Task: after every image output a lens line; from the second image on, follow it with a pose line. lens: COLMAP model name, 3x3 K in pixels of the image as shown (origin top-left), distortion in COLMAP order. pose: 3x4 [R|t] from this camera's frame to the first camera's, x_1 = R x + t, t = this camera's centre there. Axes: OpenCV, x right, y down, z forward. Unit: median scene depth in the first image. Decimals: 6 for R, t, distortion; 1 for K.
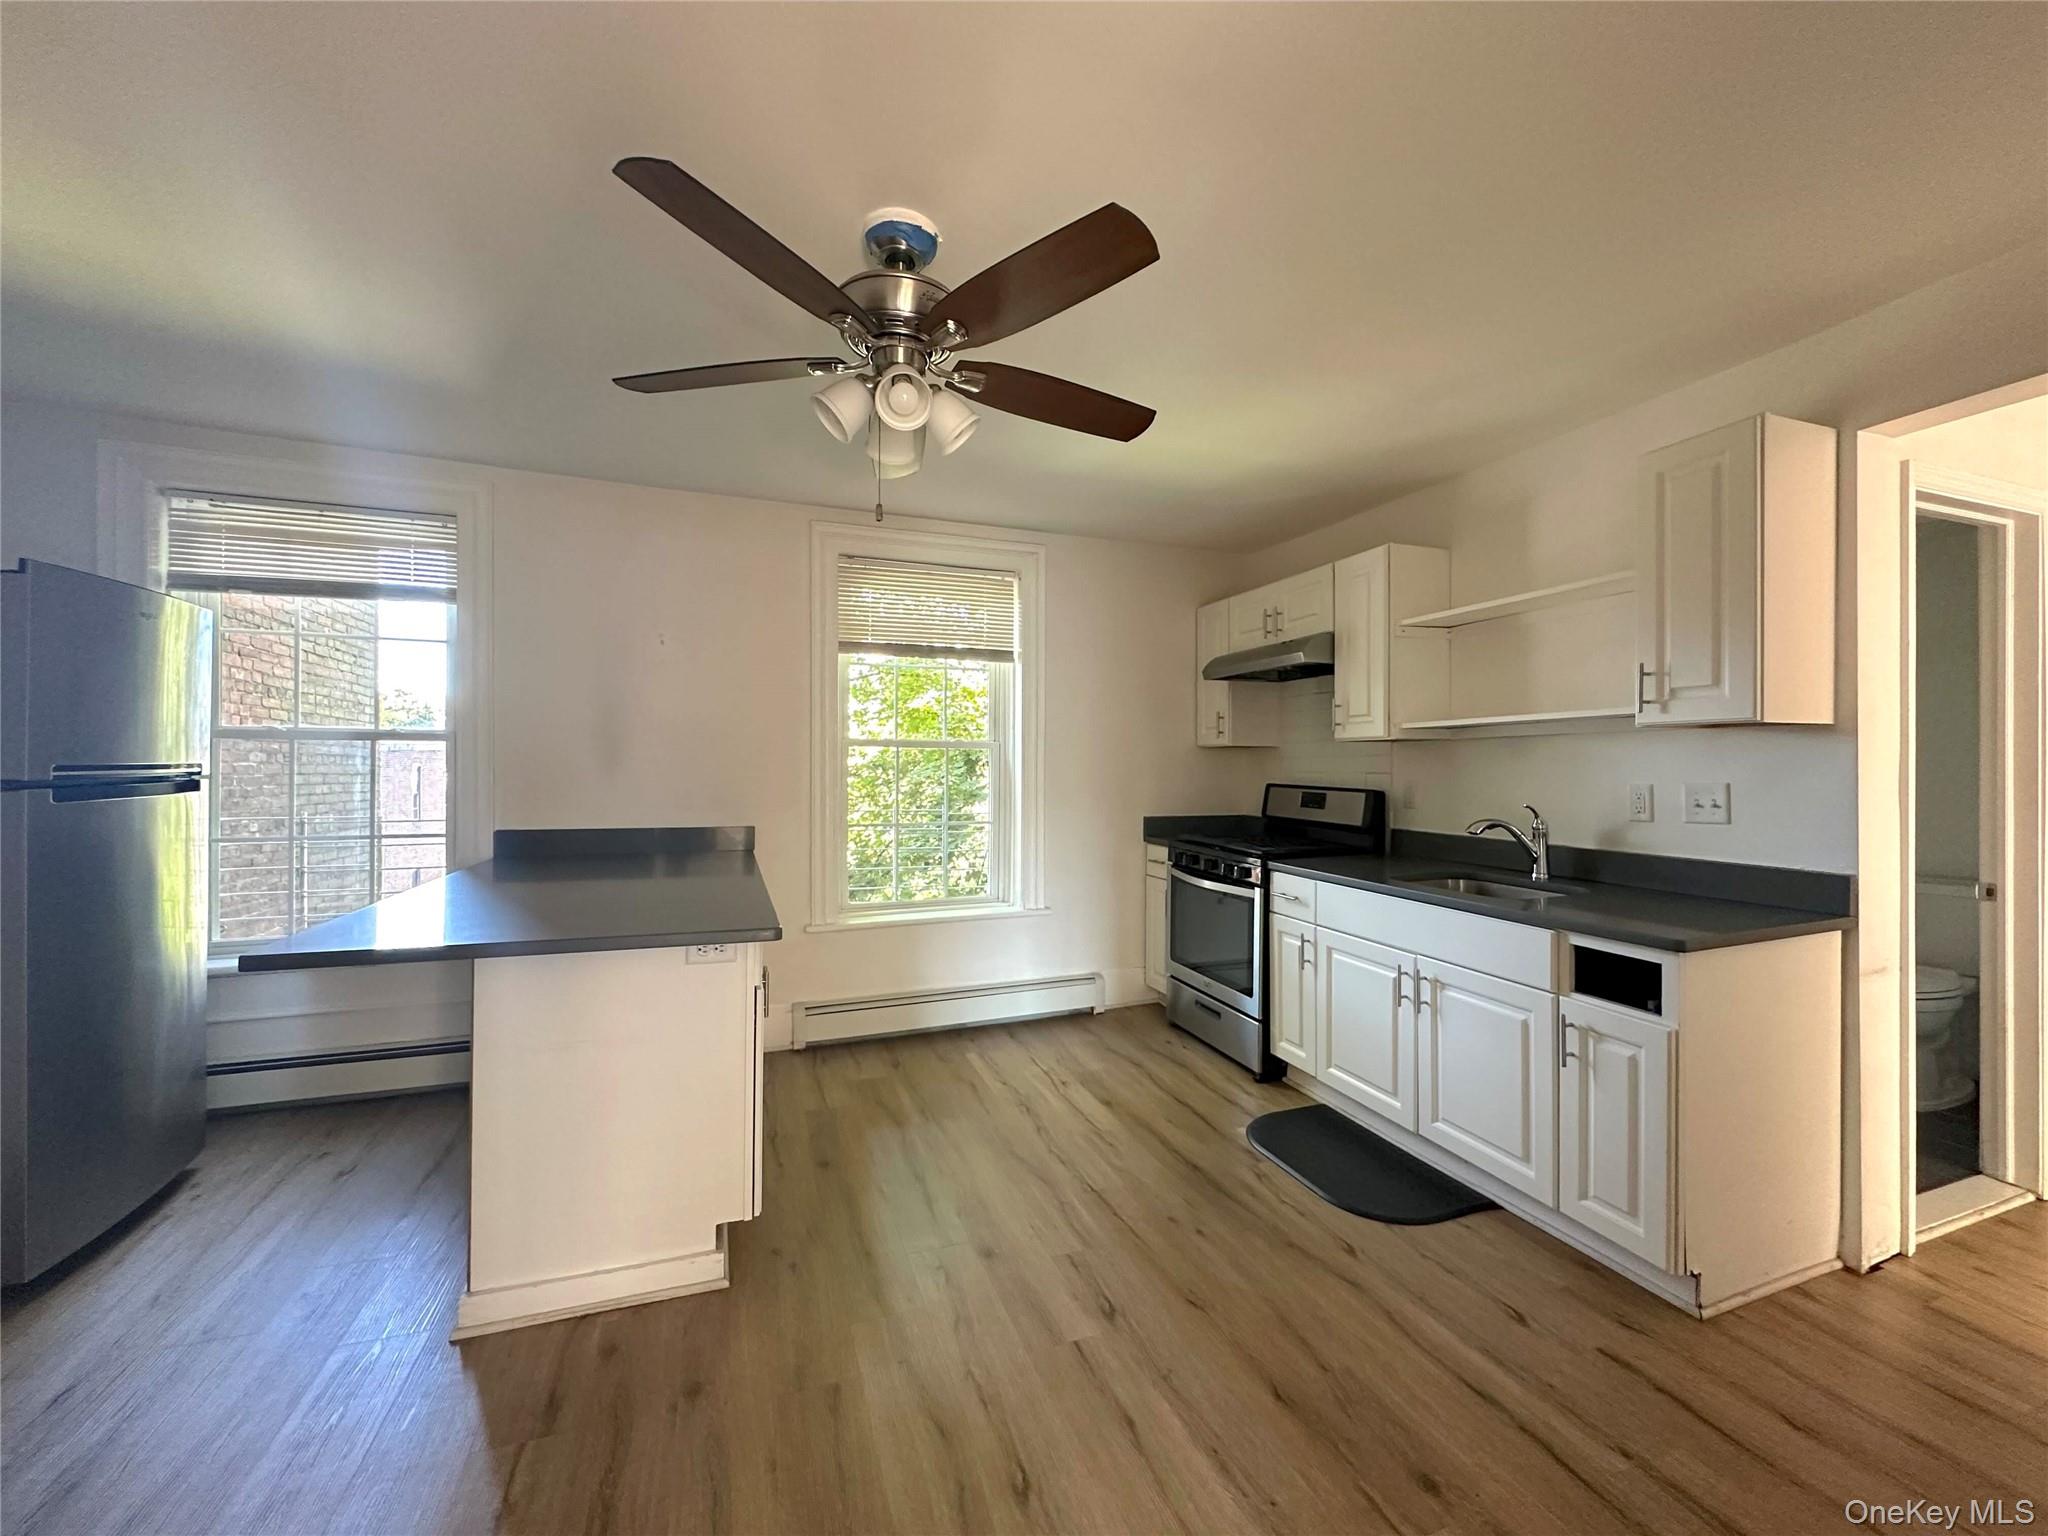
lens RADIAL K [[820.5, 0, 1024.1], [0, 820.5, 766.5], [0, 0, 1]] dist [-0.000924, -0.000247]
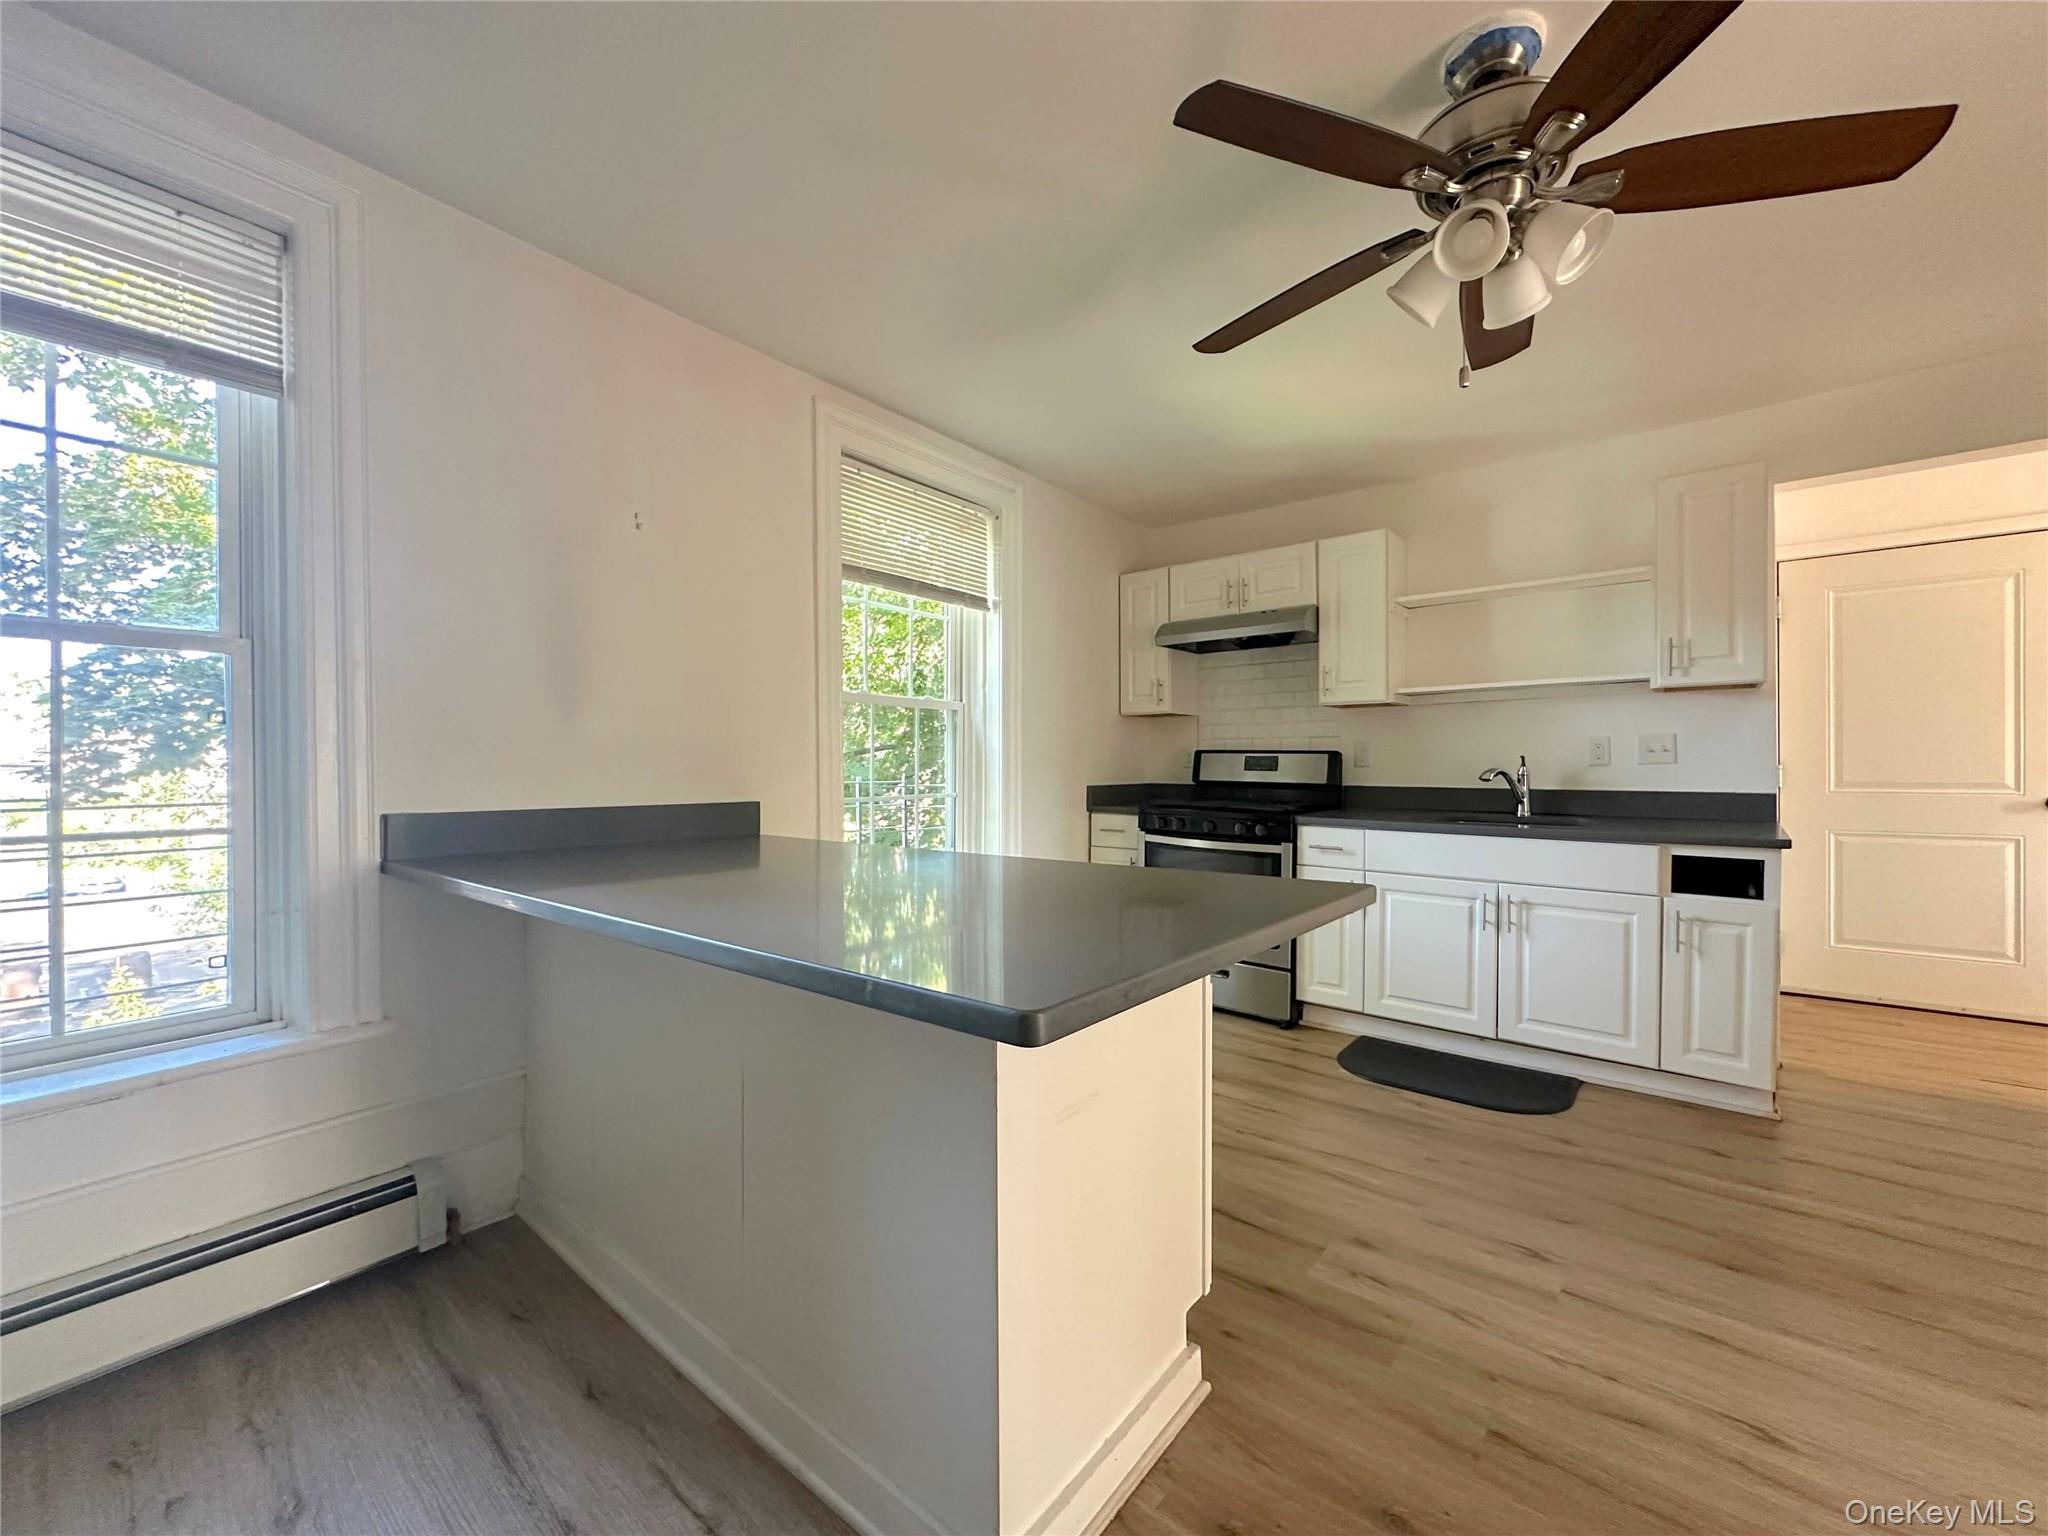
lens RADIAL K [[820.5, 0, 1024.1], [0, 820.5, 766.5], [0, 0, 1]] dist [-0.000924, -0.000247]
pose [[0.859553, -0.008878, 0.510970, -0.555070], [0.006979, 0.999960, 0.005633, 0.044569], [-0.511000, -0.001276, 0.859580, 0.285348]]
